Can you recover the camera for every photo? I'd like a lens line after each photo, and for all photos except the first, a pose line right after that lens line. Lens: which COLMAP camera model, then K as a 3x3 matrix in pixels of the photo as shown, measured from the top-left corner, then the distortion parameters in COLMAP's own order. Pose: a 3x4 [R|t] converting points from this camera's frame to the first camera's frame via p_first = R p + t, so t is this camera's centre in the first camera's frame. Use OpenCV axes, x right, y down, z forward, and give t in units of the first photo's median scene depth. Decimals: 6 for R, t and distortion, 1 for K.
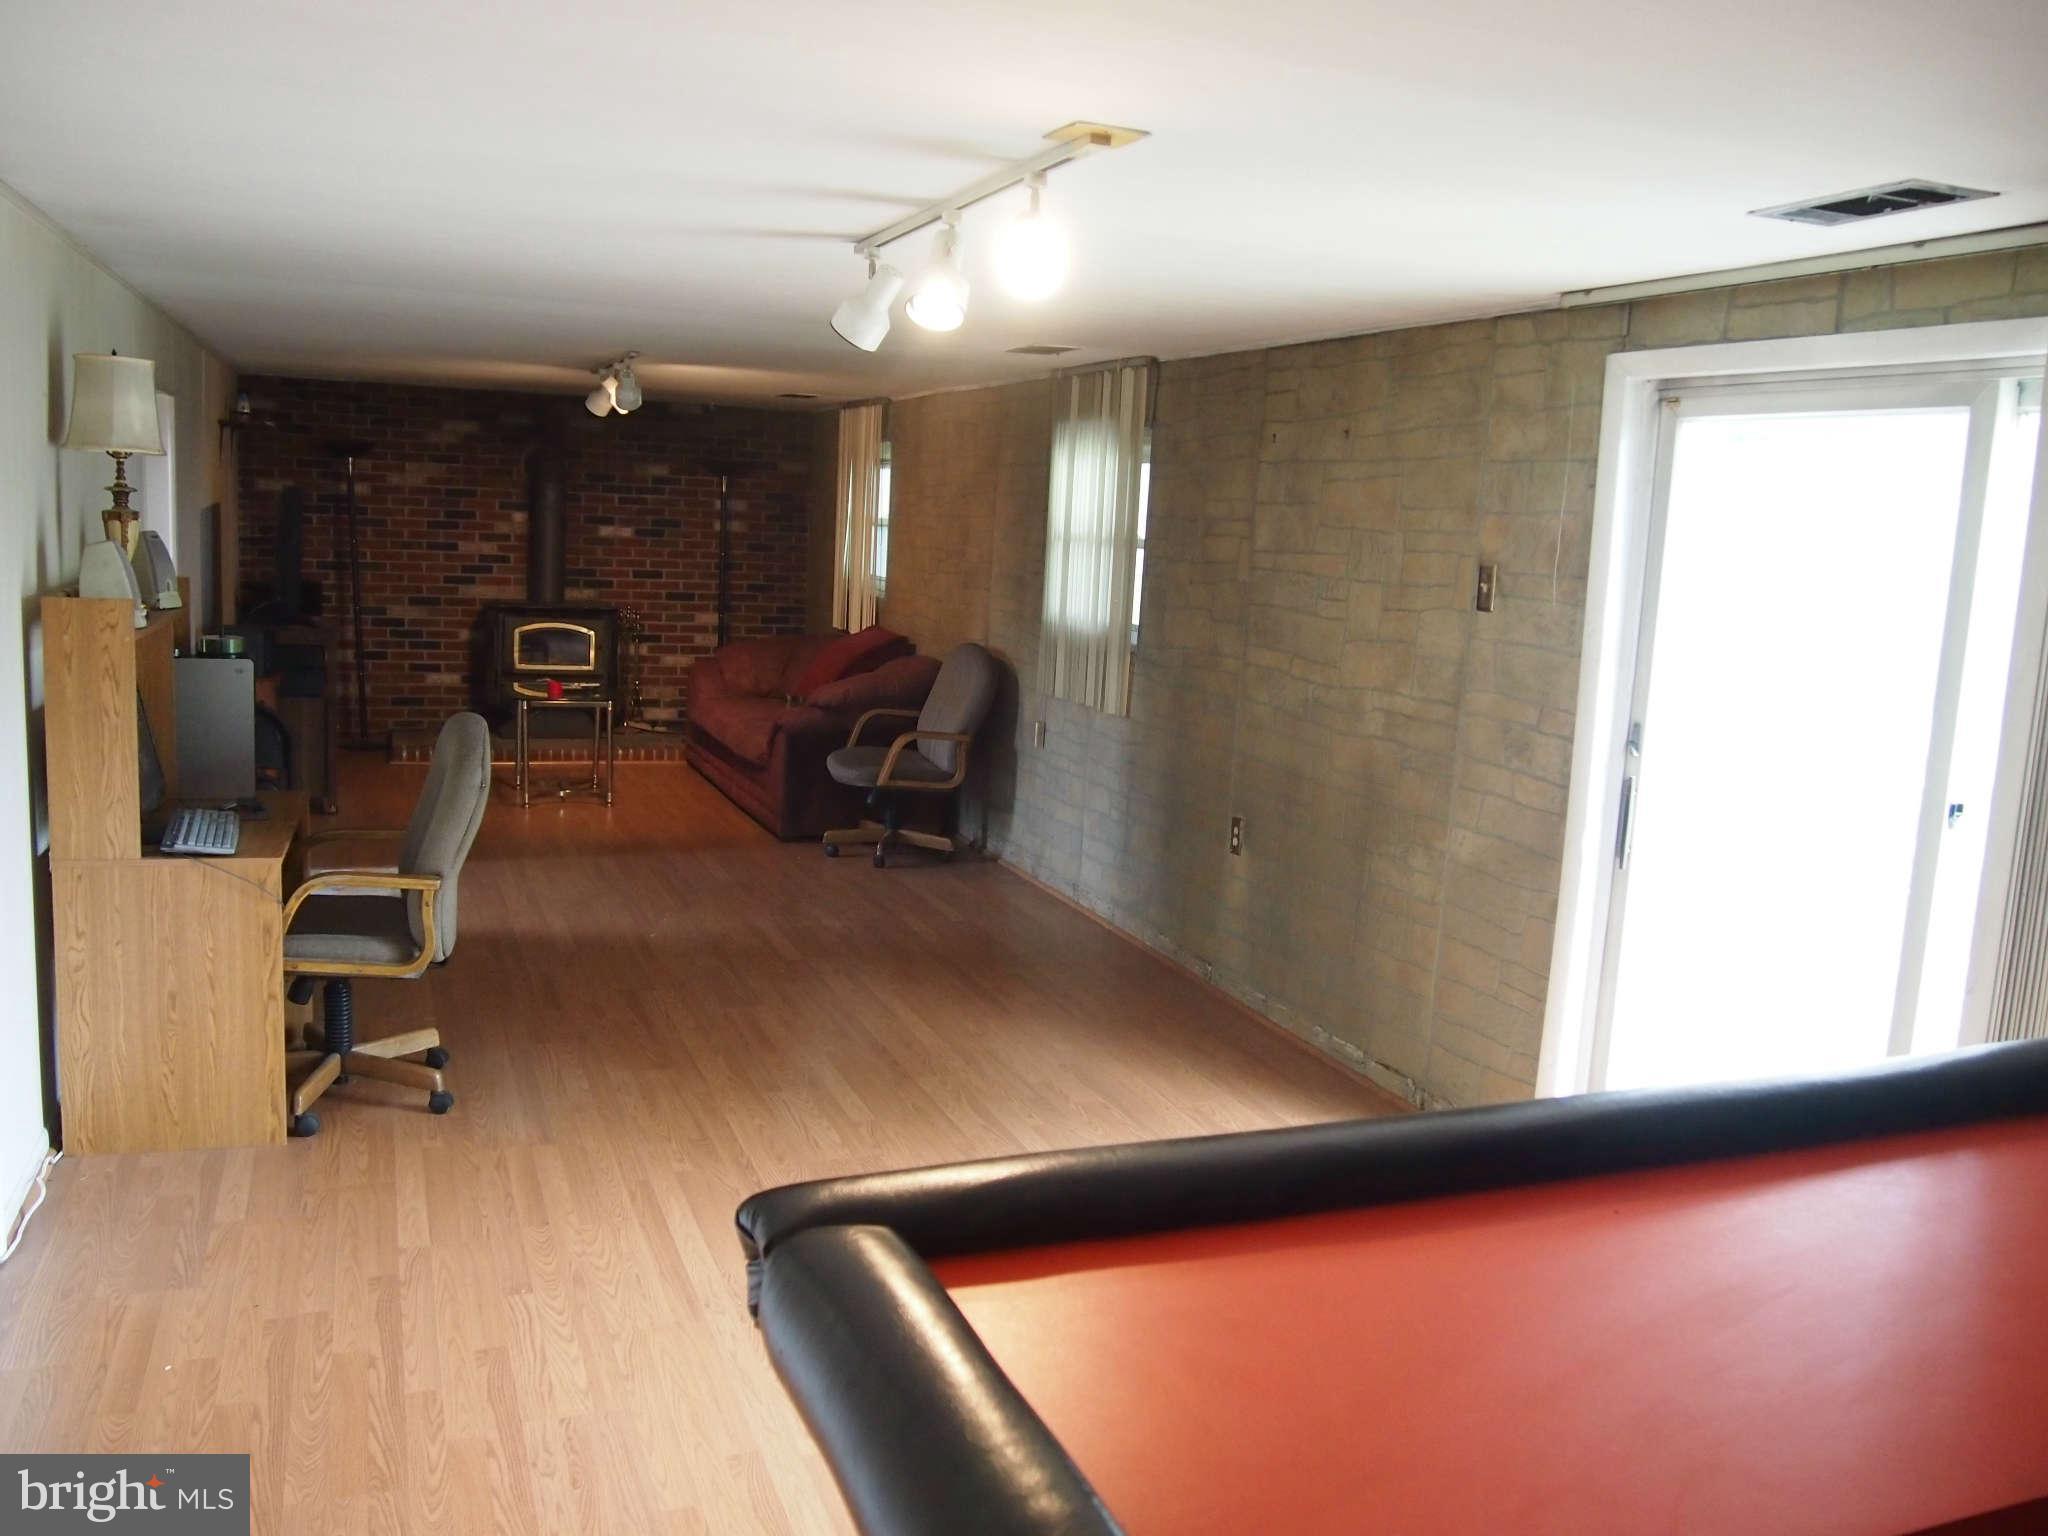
lens RADIAL K [[1690.4, 0, 1025.3], [0, 1690.4, 775.0], [0, 0, 1]] dist [-0.061792, 0.022532]
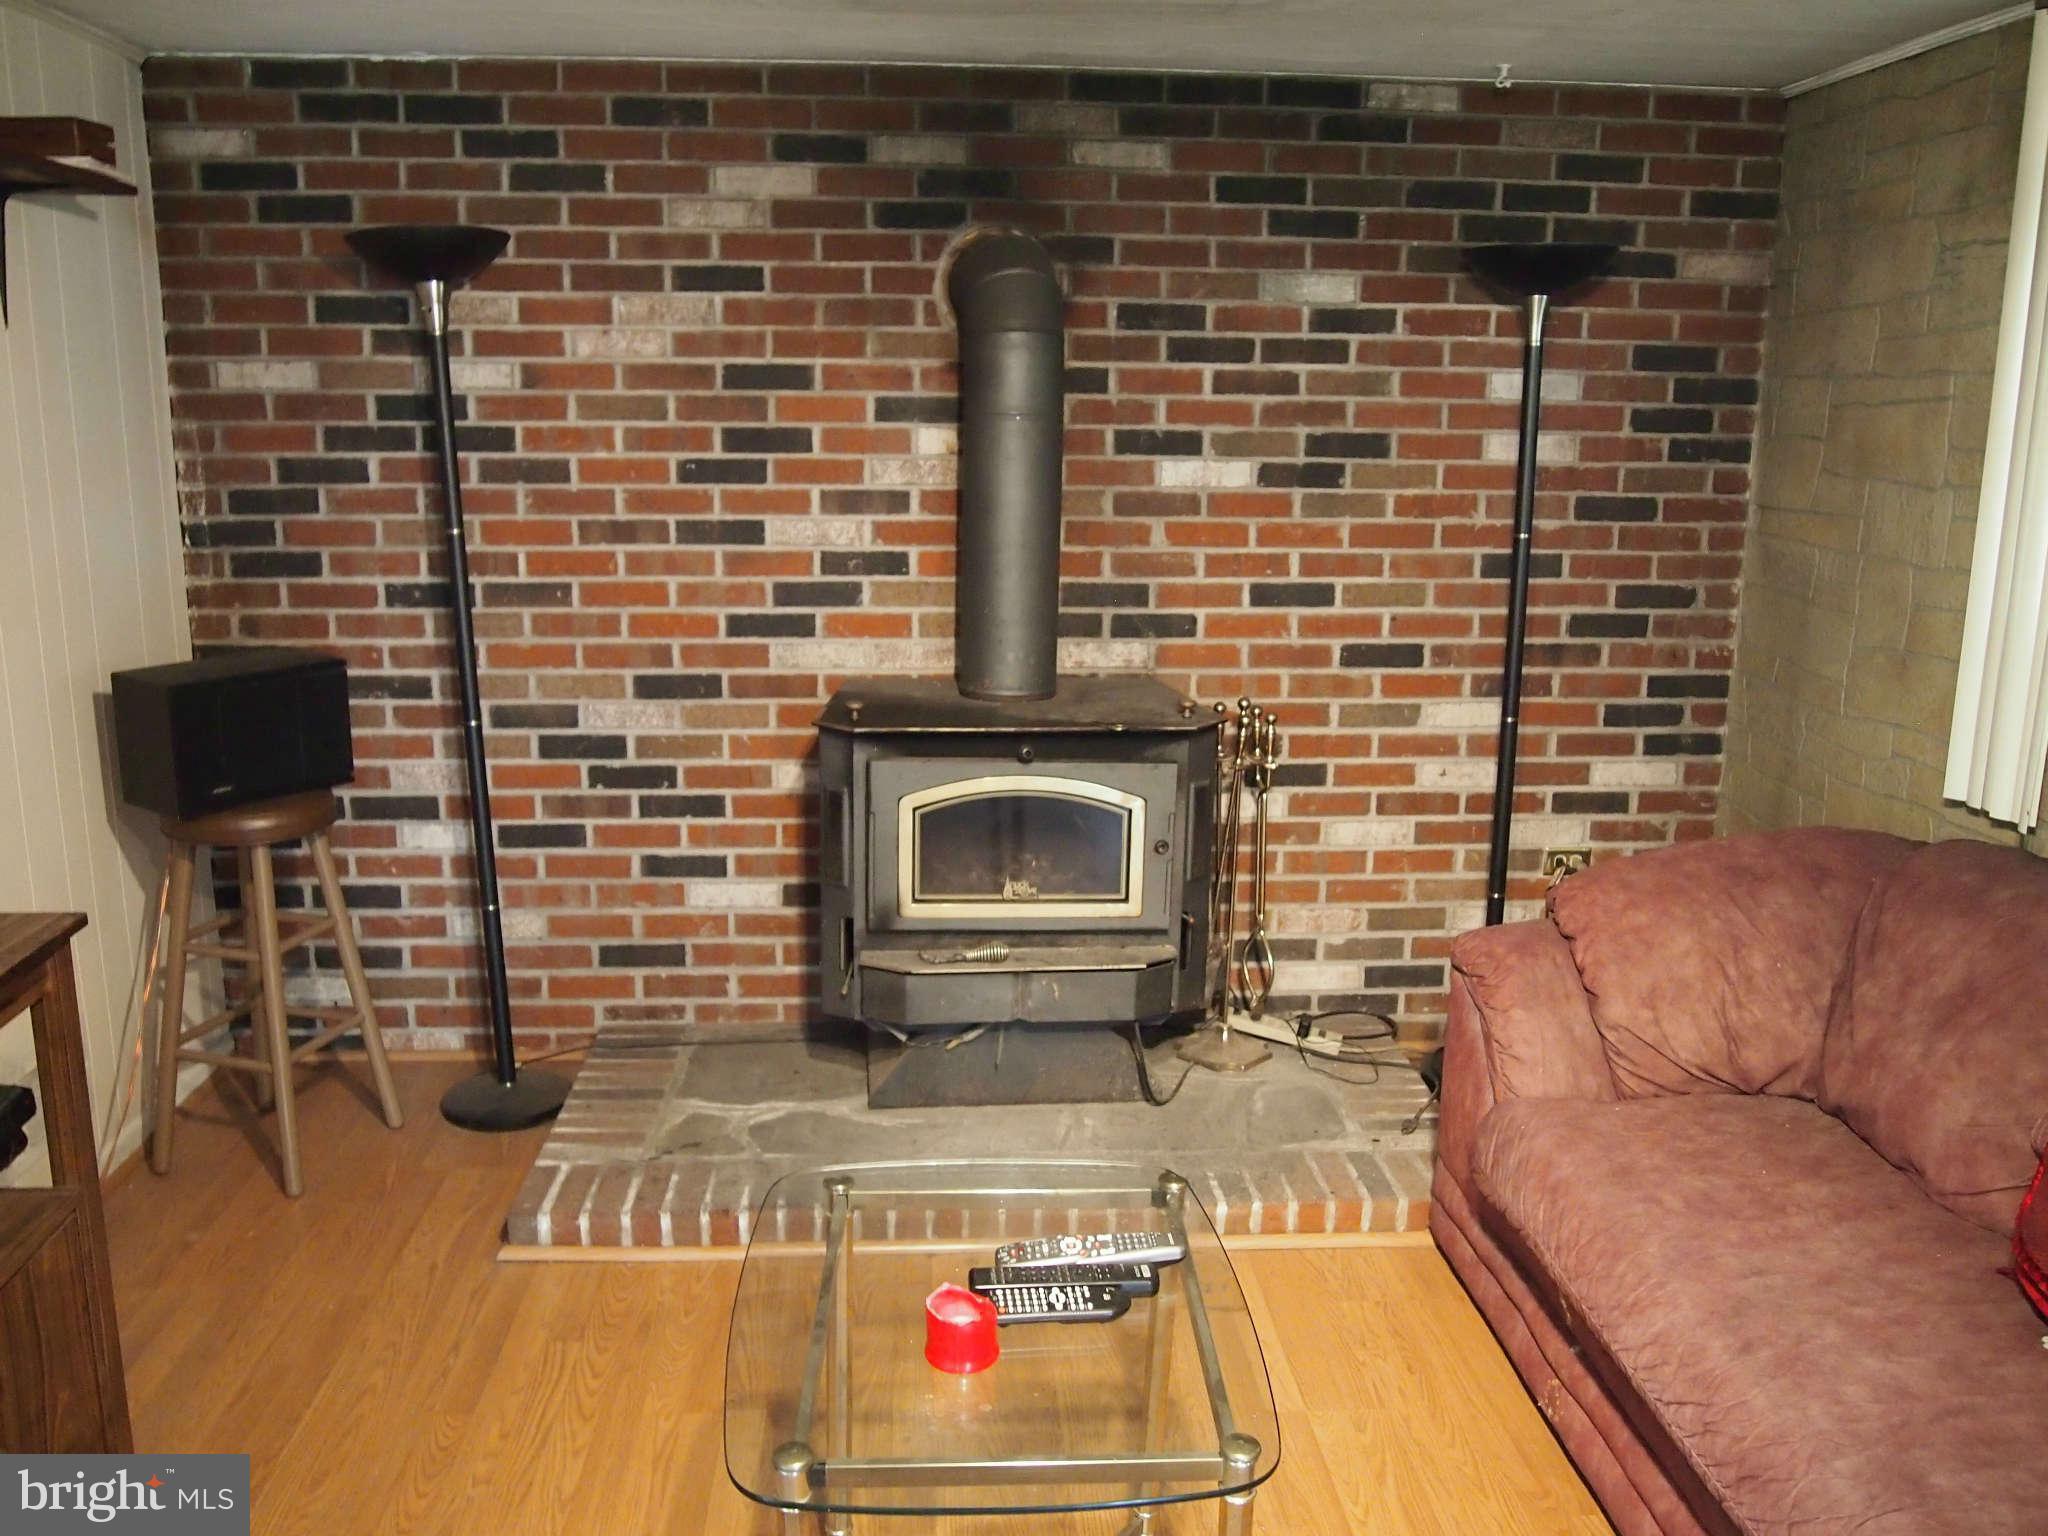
lens RADIAL K [[1690.4, 0, 1025.3], [0, 1690.4, 775.0], [0, 0, 1]] dist [-0.061792, 0.022532]
pose [[0.952902, 0.028350, -0.301949, -0.176866], [-0.009143, 0.997854, 0.064836, -0.107965], [0.303139, -0.059022, 0.951117, 0.673470]]
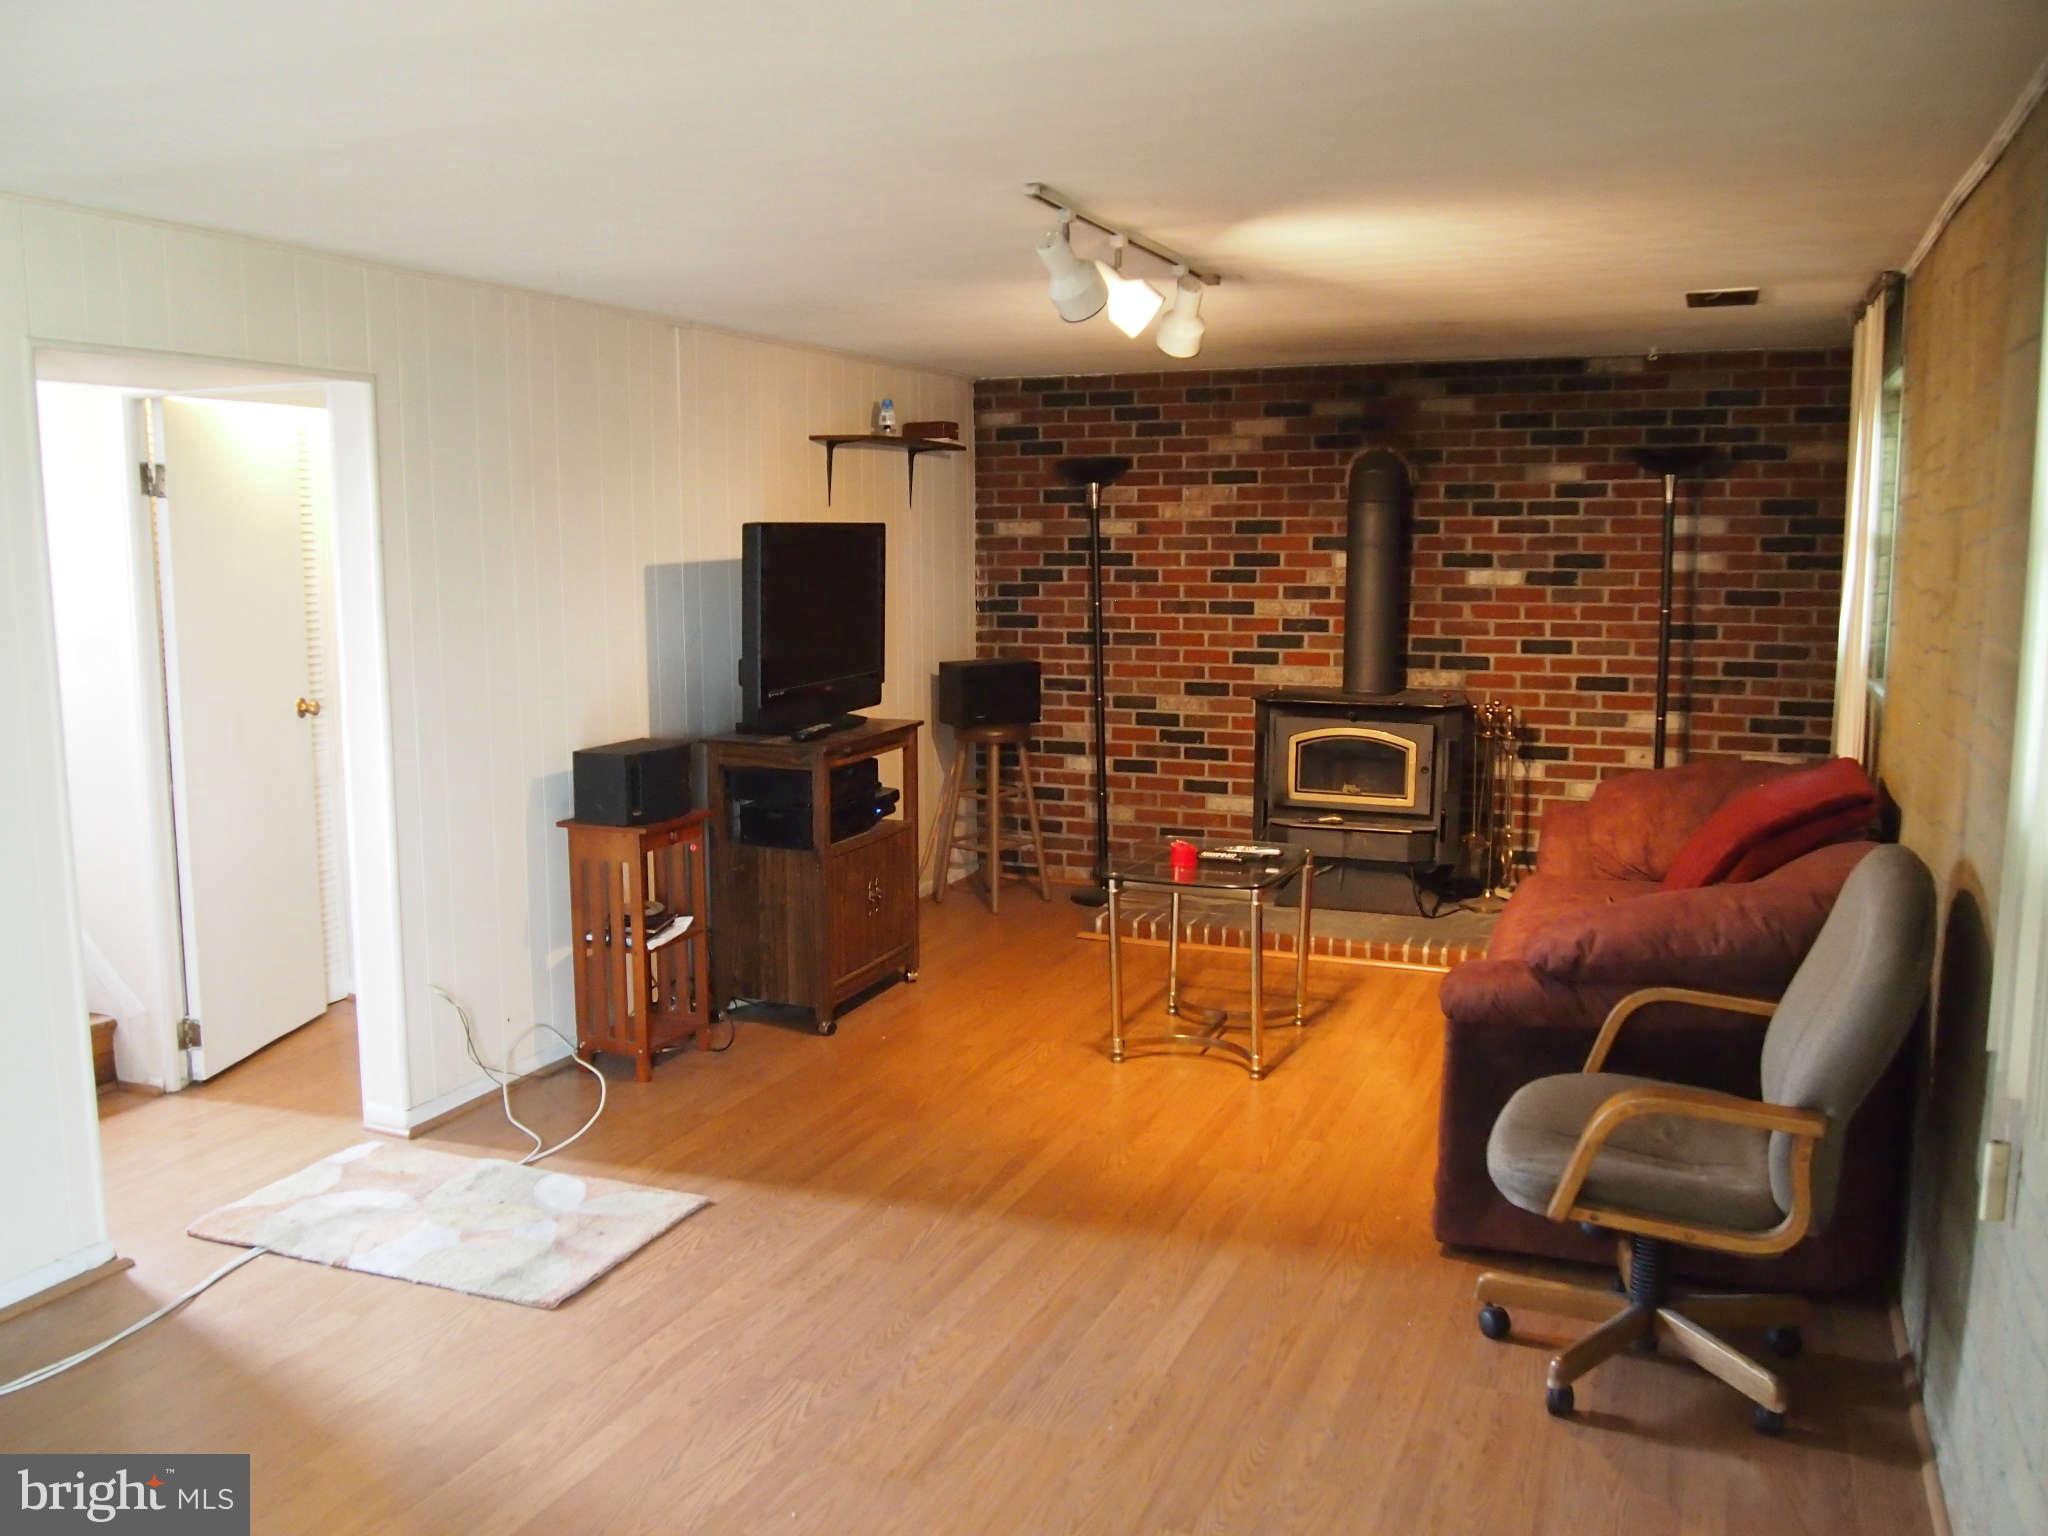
lens RADIAL K [[1690.4, 0, 1025.3], [0, 1690.4, 775.0], [0, 0, 1]] dist [-0.061792, 0.022532]
pose [[0.720623, 0.043559, -0.691957, 0.061680], [-0.065145, 0.997863, -0.005028, -0.060403], [0.690259, 0.048701, 0.721921, 0.455291]]
